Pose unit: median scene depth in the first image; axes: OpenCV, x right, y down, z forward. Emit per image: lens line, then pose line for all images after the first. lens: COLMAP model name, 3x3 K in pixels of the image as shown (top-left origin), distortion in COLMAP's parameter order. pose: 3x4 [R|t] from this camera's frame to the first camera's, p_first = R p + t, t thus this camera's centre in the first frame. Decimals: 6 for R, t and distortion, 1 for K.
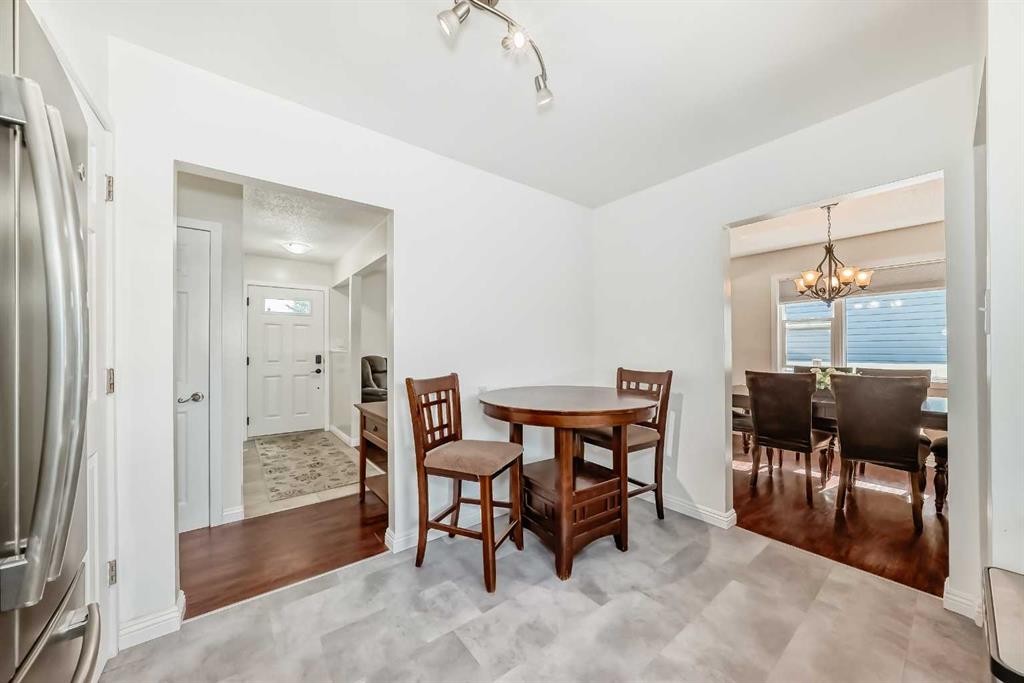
lens RADIAL K [[359.9, 0, 515.3], [0, 359.9, 348.8], [0, 0, 1]] dist [-0.000320, 0.000348]
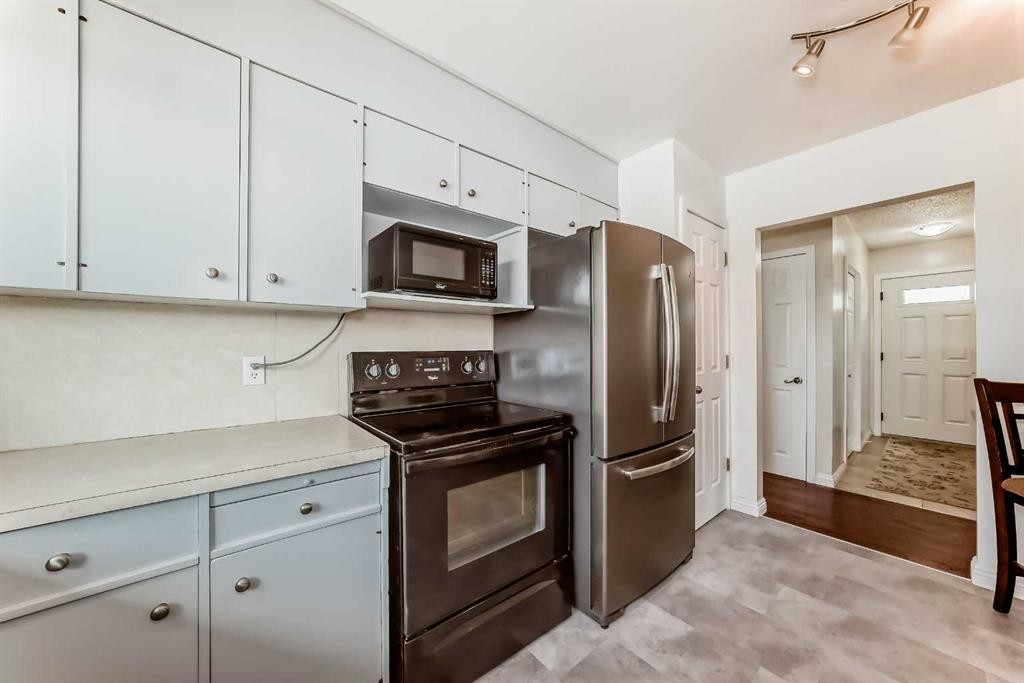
lens RADIAL K [[359.9, 0, 515.3], [0, 359.9, 348.8], [0, 0, 1]] dist [-0.000320, 0.000348]
pose [[0.039947, 0.010014, -0.999152, 0.391599], [0.002887, 0.999944, 0.010137, 0.000755], [0.999198, -0.003289, 0.039916, -0.095222]]
